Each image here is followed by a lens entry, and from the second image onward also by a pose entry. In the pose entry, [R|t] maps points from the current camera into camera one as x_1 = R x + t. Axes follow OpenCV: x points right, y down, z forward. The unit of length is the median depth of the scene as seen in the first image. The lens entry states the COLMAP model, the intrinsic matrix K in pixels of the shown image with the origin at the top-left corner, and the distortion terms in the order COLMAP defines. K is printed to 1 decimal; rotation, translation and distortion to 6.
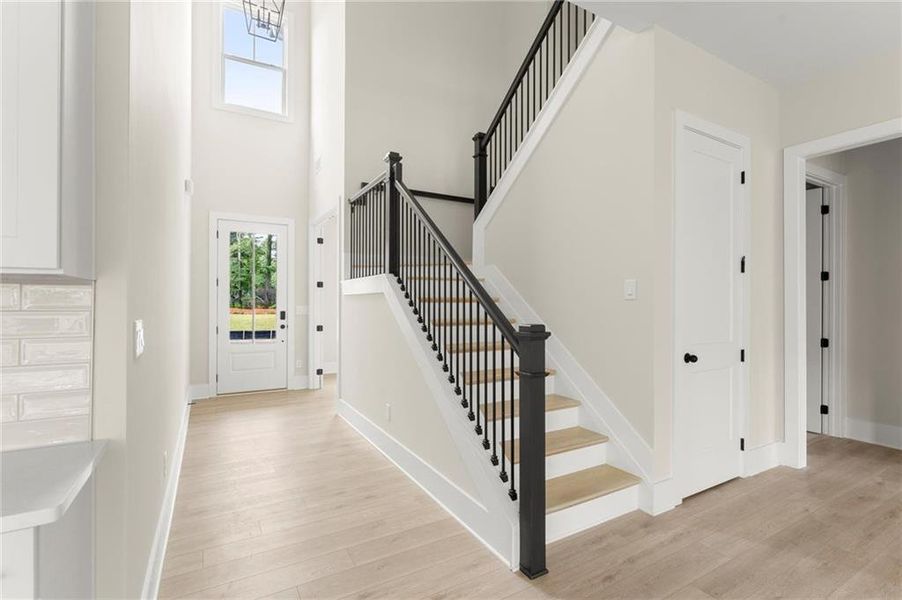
lens RADIAL K [[424.4, 0, 451.7], [0, 424.4, 300.9], [0, 0, 1]] dist [0.002922, -0.003454]
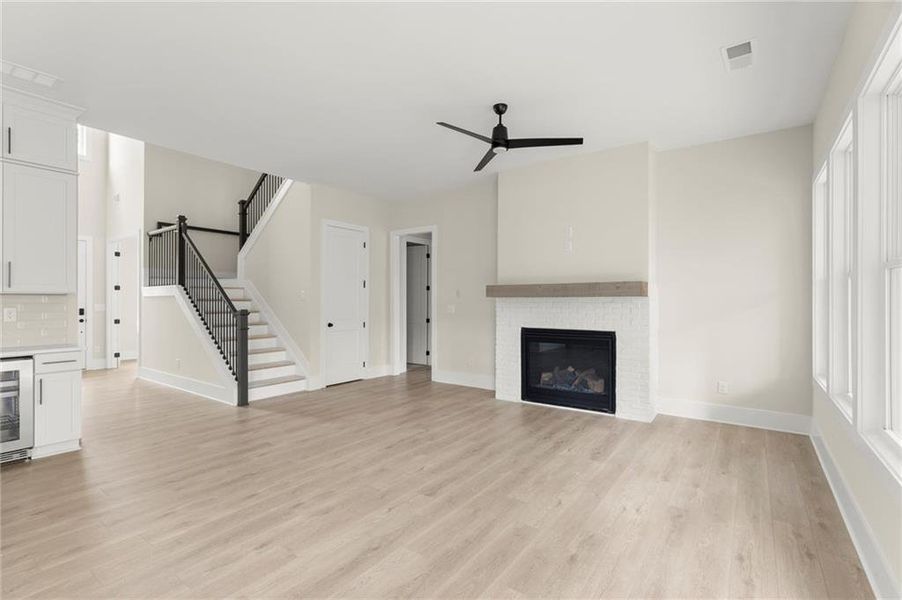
lens RADIAL K [[424.4, 0, 452.9], [0, 424.4, 298.2], [0, 0, 1]] dist [0.002922, -0.003454]
pose [[0.910500, 0.000885, 0.413507, 0.129460], [0.001112, 0.999989, -0.004590, -0.000100], [-0.413507, 0.004639, 0.910489, -0.865920]]
